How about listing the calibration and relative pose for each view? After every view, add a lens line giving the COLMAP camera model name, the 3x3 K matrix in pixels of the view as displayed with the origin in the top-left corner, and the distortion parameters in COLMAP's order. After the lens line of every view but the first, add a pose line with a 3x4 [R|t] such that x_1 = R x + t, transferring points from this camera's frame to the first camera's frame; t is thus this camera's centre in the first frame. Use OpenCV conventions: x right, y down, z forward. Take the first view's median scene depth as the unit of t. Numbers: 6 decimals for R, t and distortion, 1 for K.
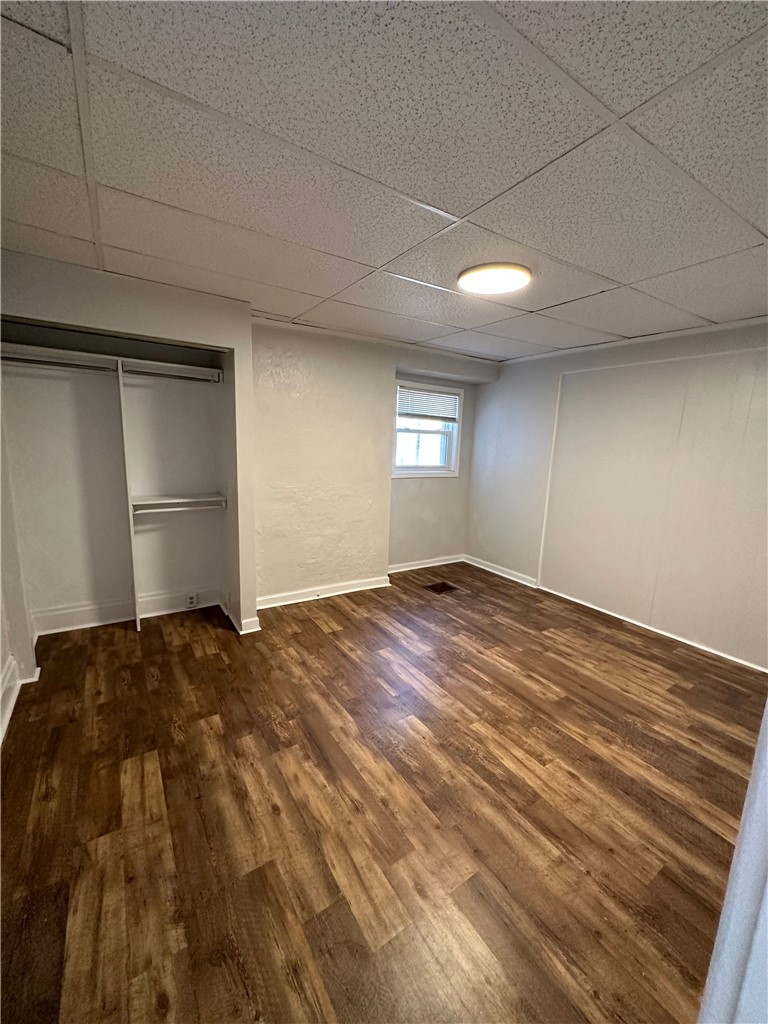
lens RADIAL K [[411.1, 0, 382.7], [0, 411.1, 510.7], [0, 0, 1]] dist [-0.002702, -0.000083]
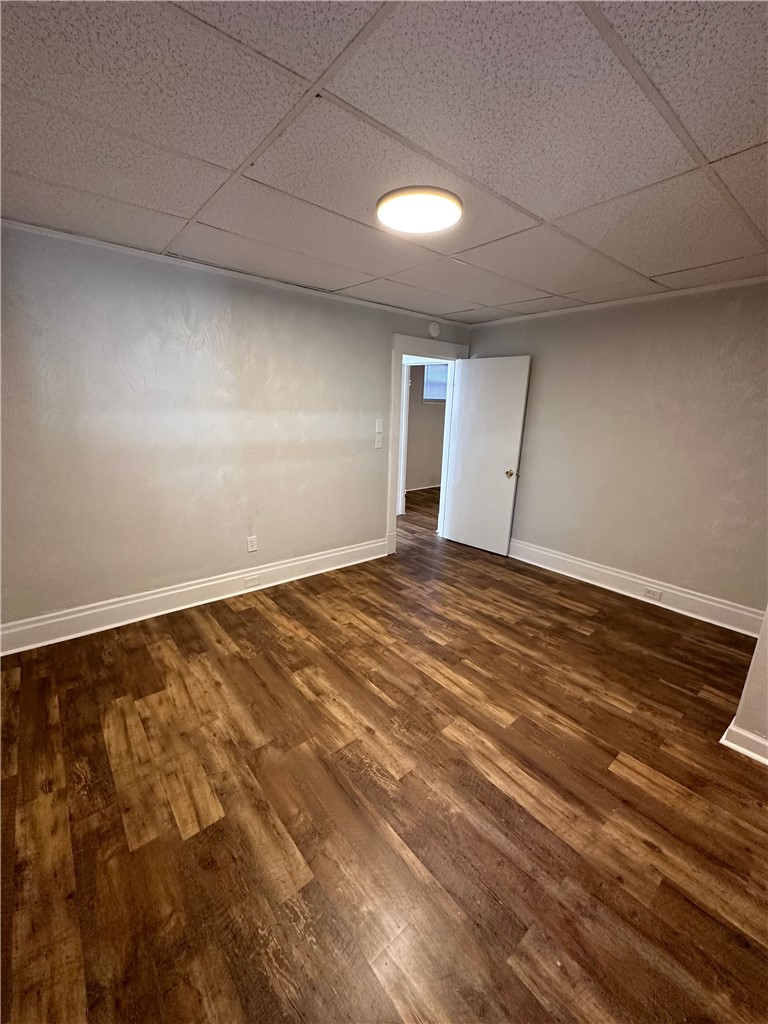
lens RADIAL K [[411.1, 0, 386.4], [0, 411.1, 513.7], [0, 0, 1]] dist [-0.002702, -0.000083]
pose [[-0.990817, -0.030065, -0.131827, 0.370053], [-0.081846, 0.909414, 0.407758, -0.294996], [0.107626, 0.414803, -0.903524, 1.740875]]
